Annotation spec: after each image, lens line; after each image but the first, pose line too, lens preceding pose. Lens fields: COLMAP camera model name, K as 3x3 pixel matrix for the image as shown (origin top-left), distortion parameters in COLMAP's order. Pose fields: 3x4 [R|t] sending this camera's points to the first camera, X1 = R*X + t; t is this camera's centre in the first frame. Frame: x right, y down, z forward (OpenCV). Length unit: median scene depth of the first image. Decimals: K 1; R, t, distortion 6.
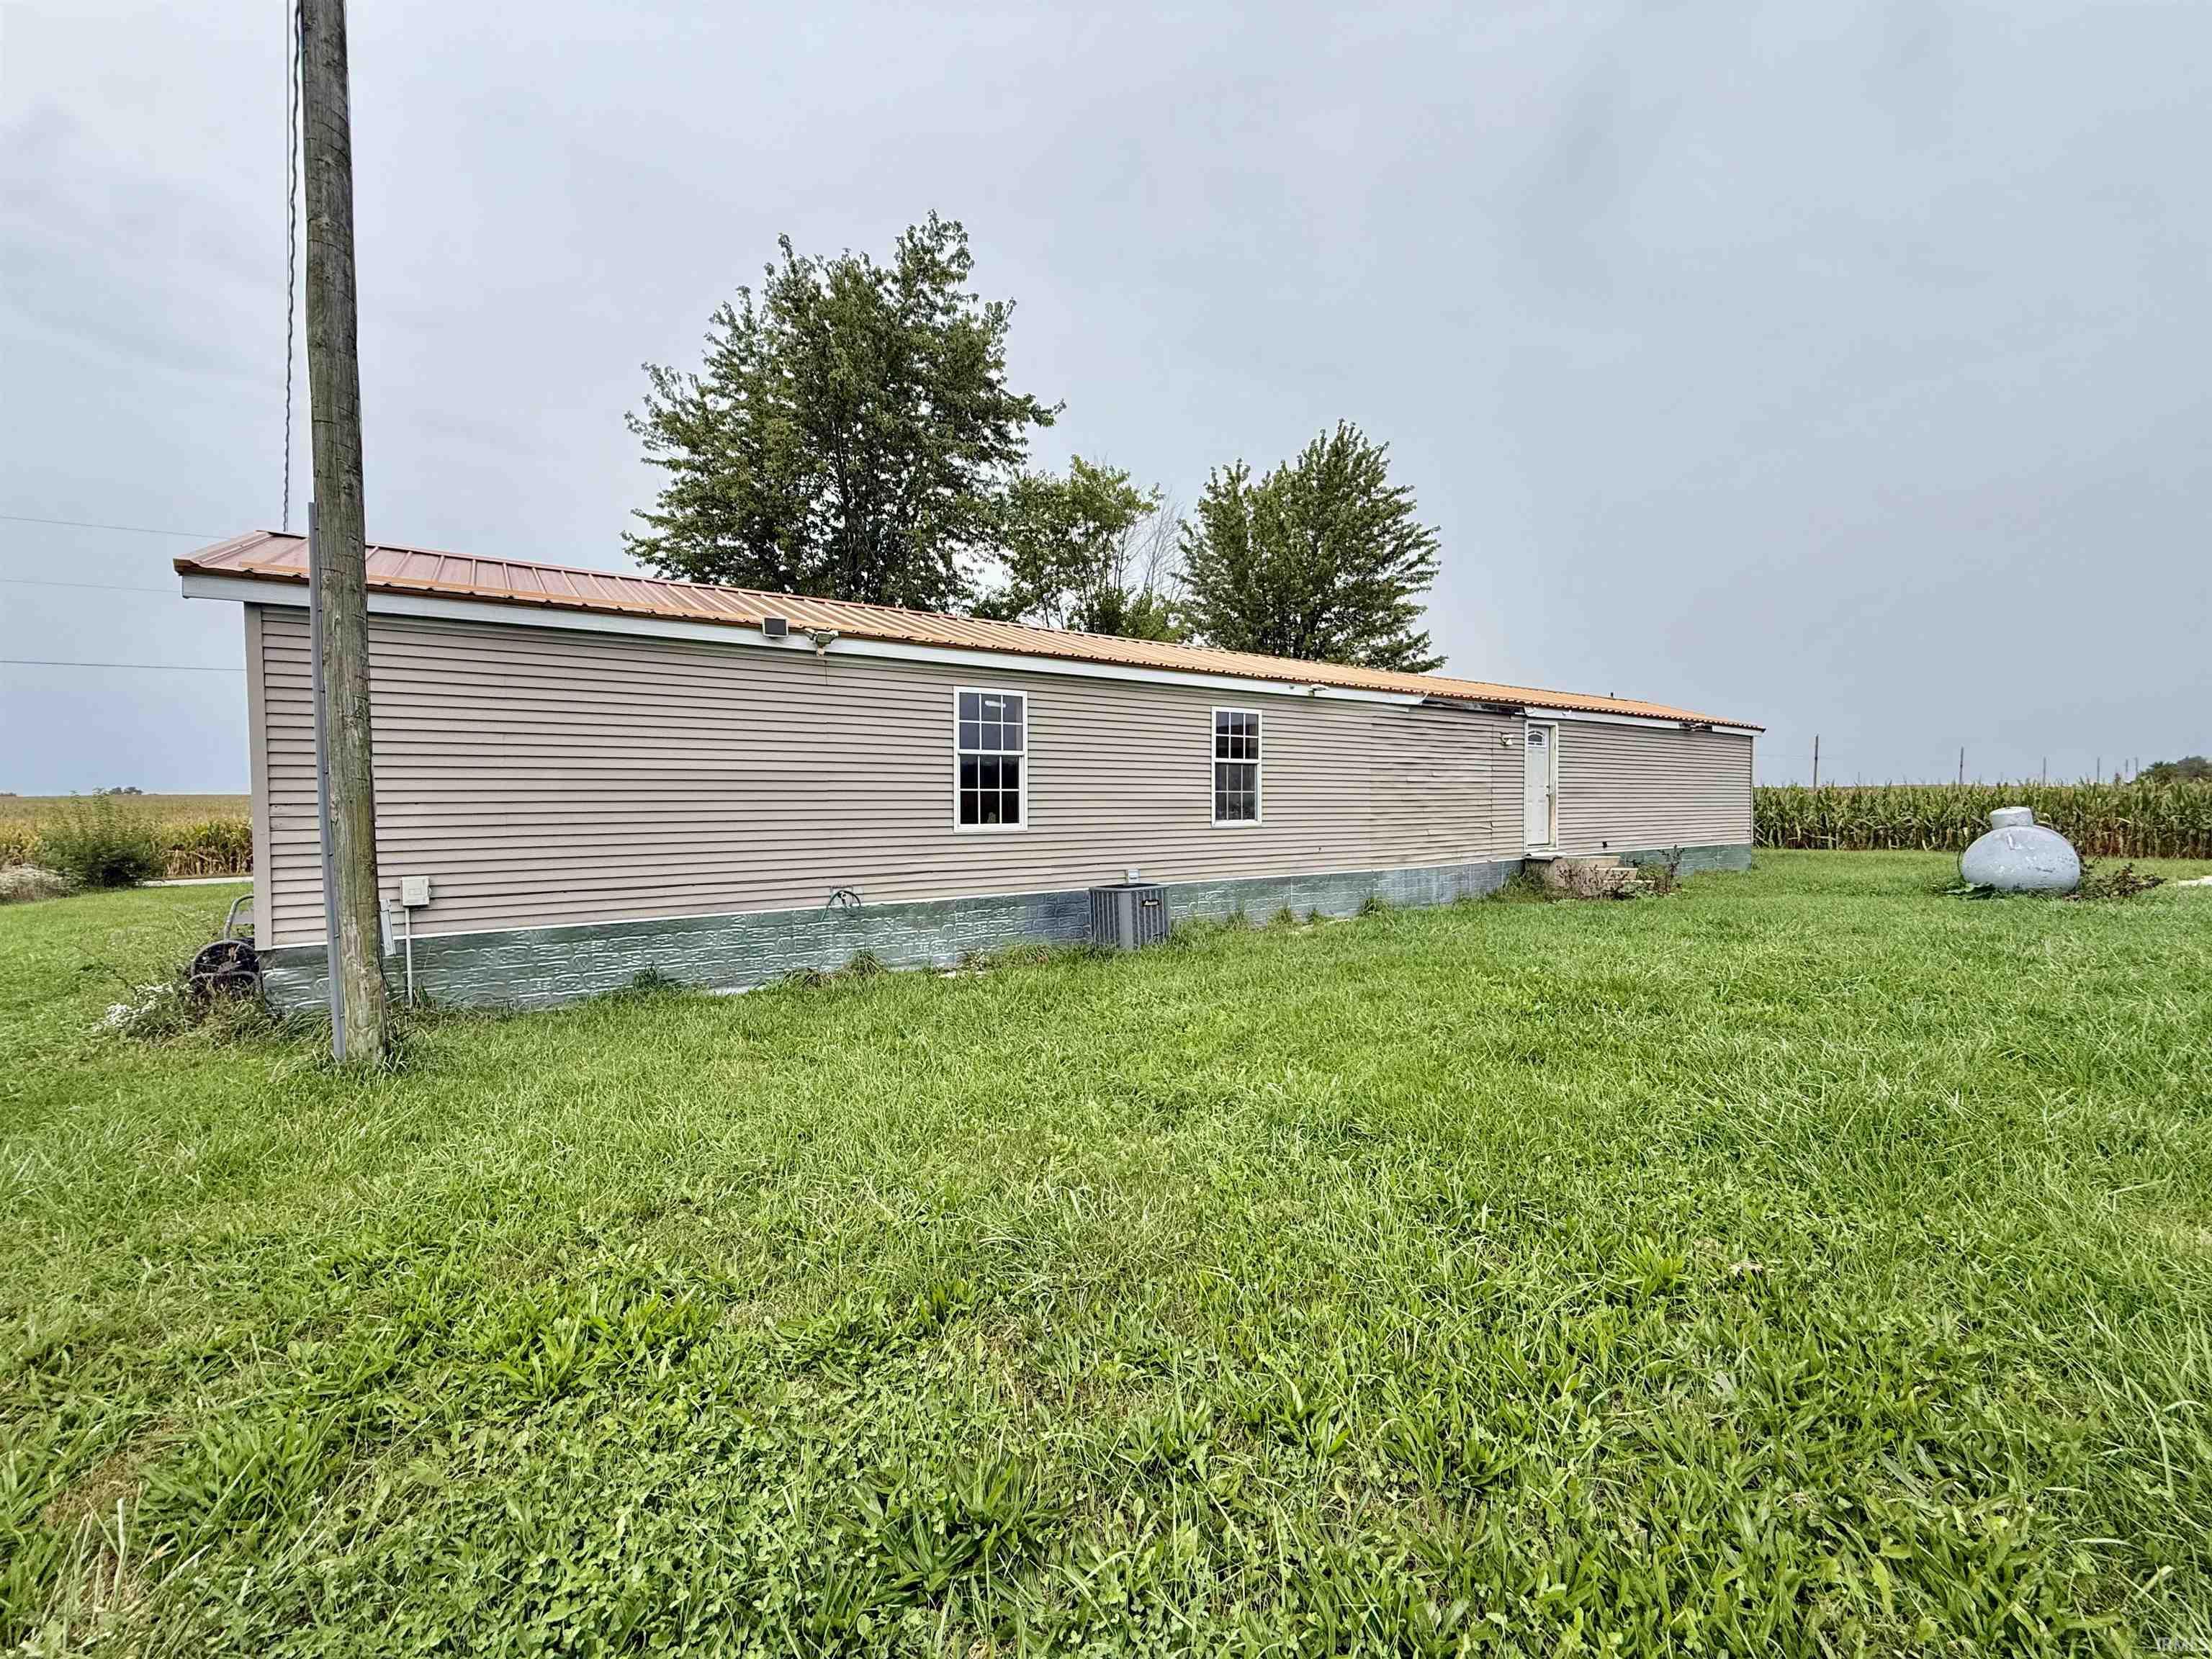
lens RADIAL K [[889.4, 0, 1102.3], [0, 889.4, 833.8], [0, 0, 1]] dist [-0.001460, -0.000409]
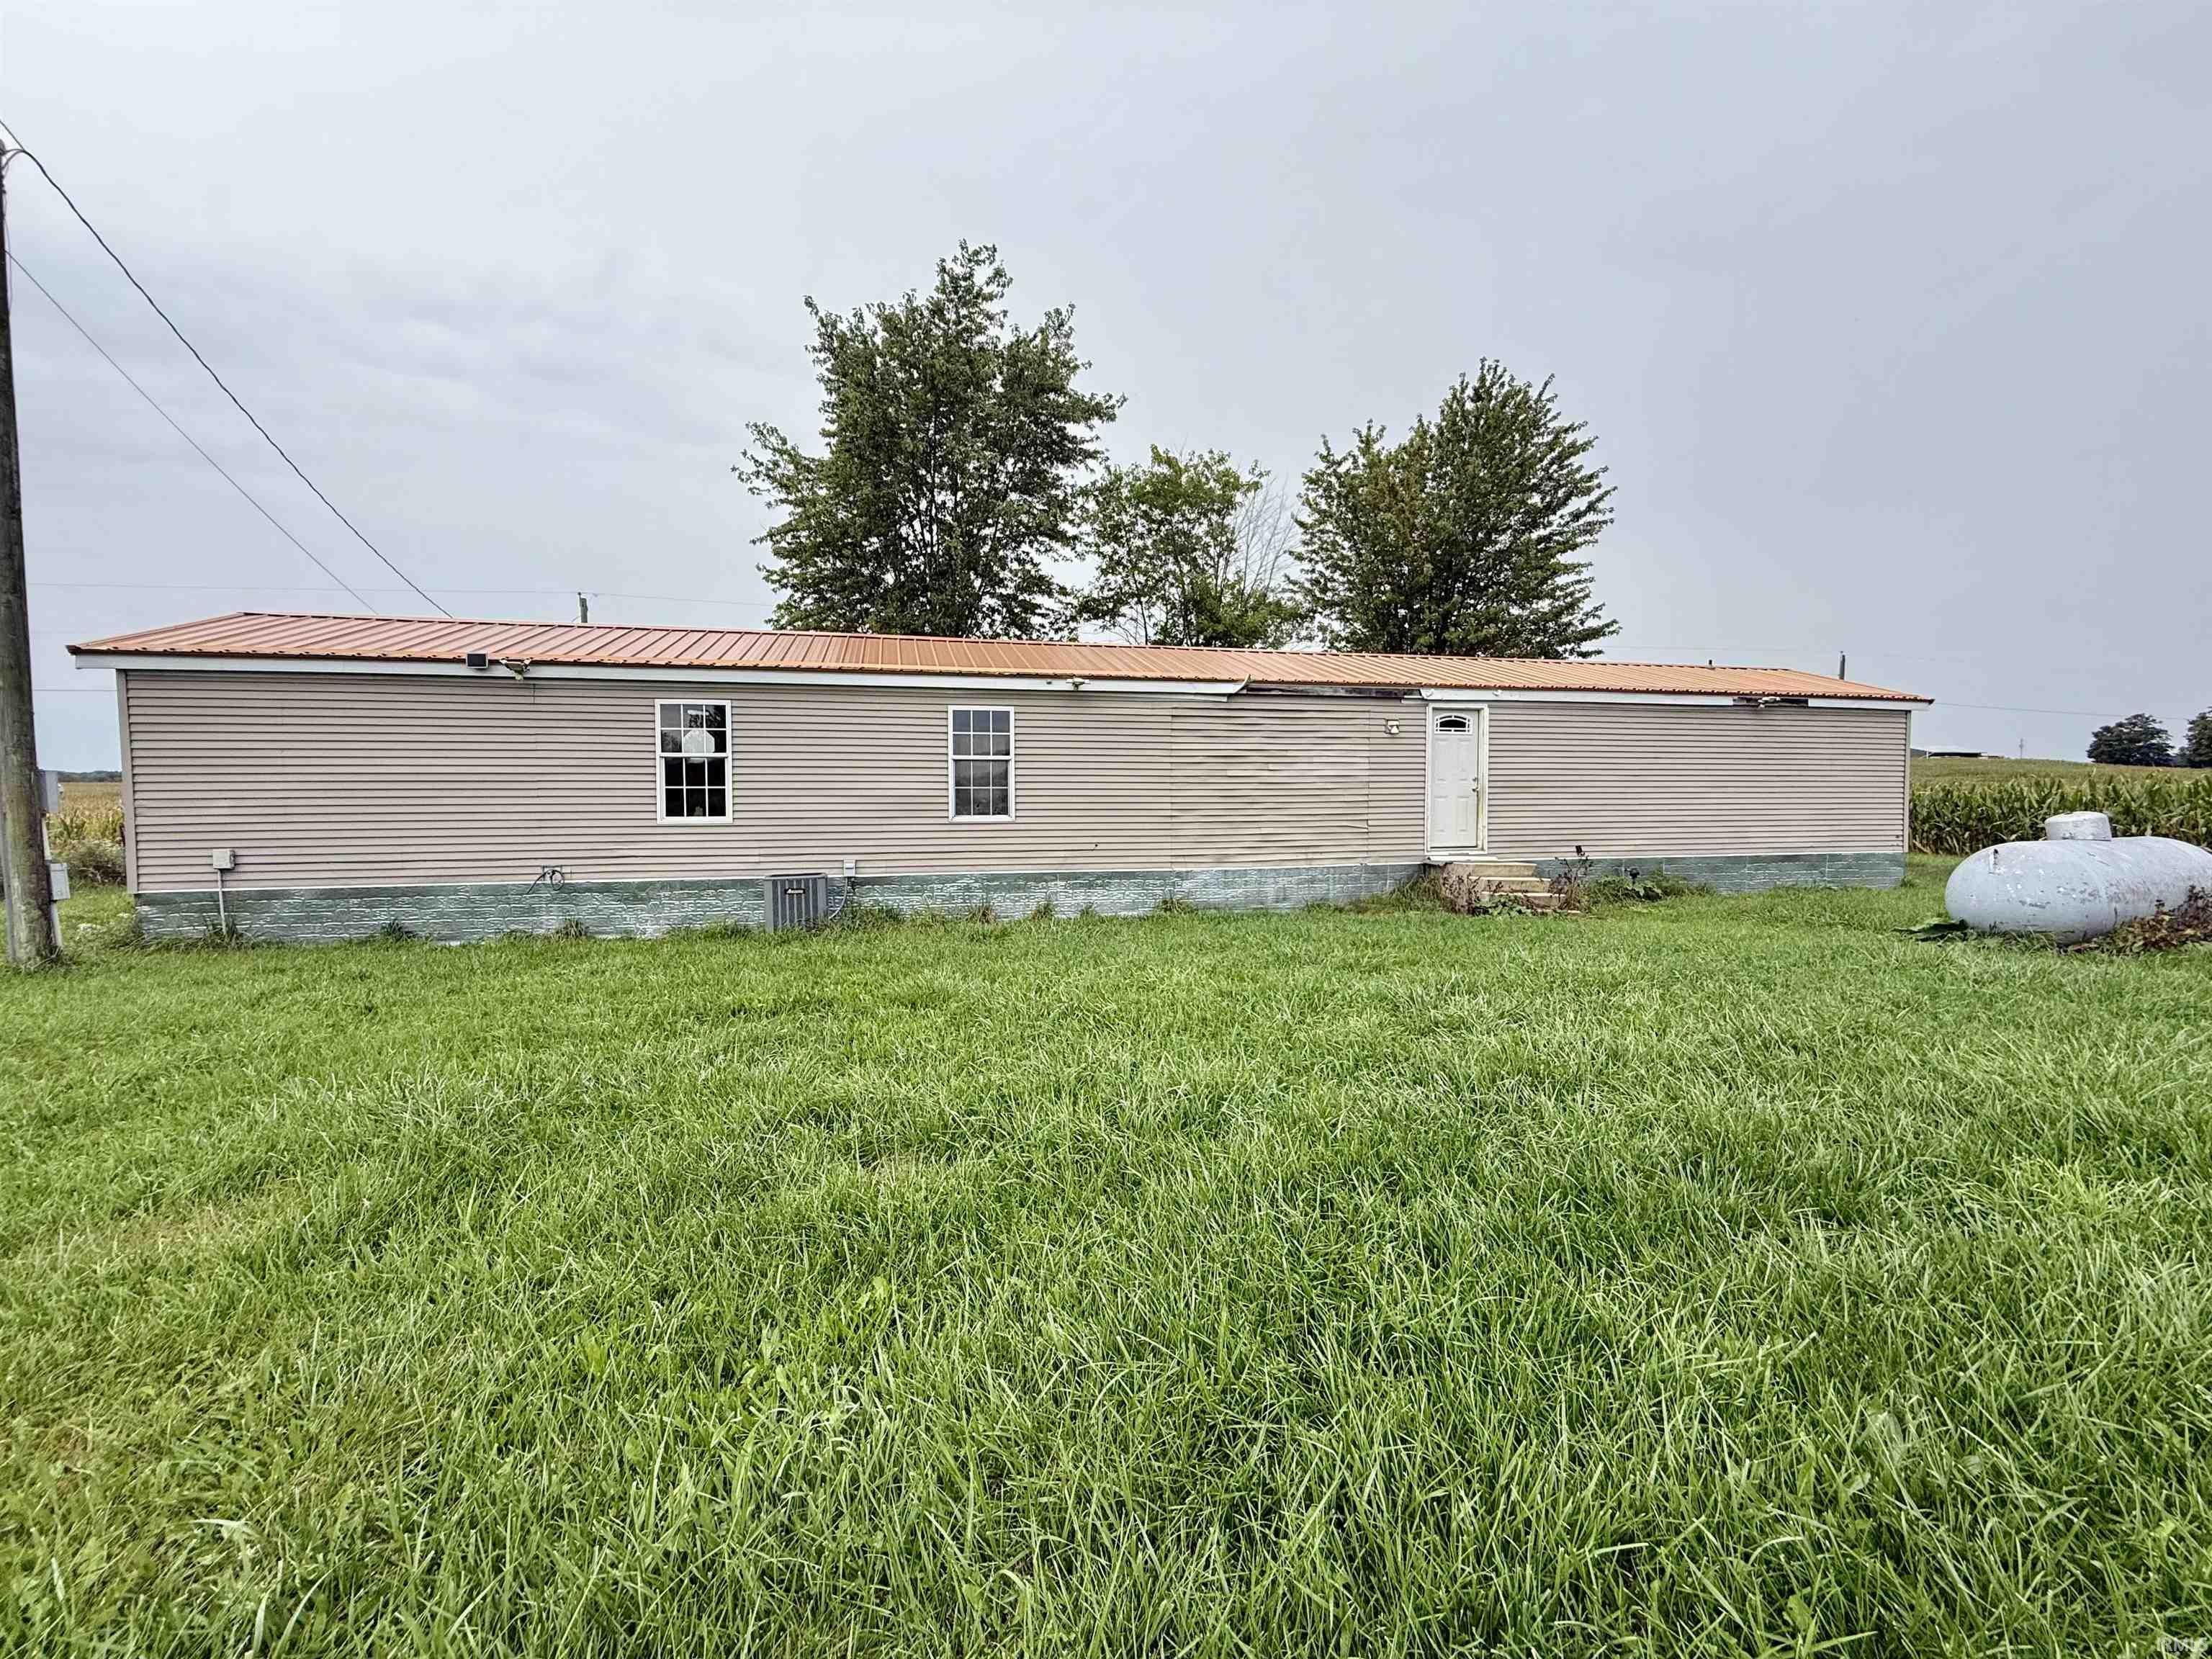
lens RADIAL K [[889.4, 0, 1100.5], [0, 889.4, 833.0], [0, 0, 1]] dist [-0.001460, -0.000409]
pose [[0.931898, 0.021356, -0.362090, 0.479791], [-0.015700, 0.999705, 0.018556, -0.012058], [0.362379, -0.011607, 0.931958, 0.069913]]
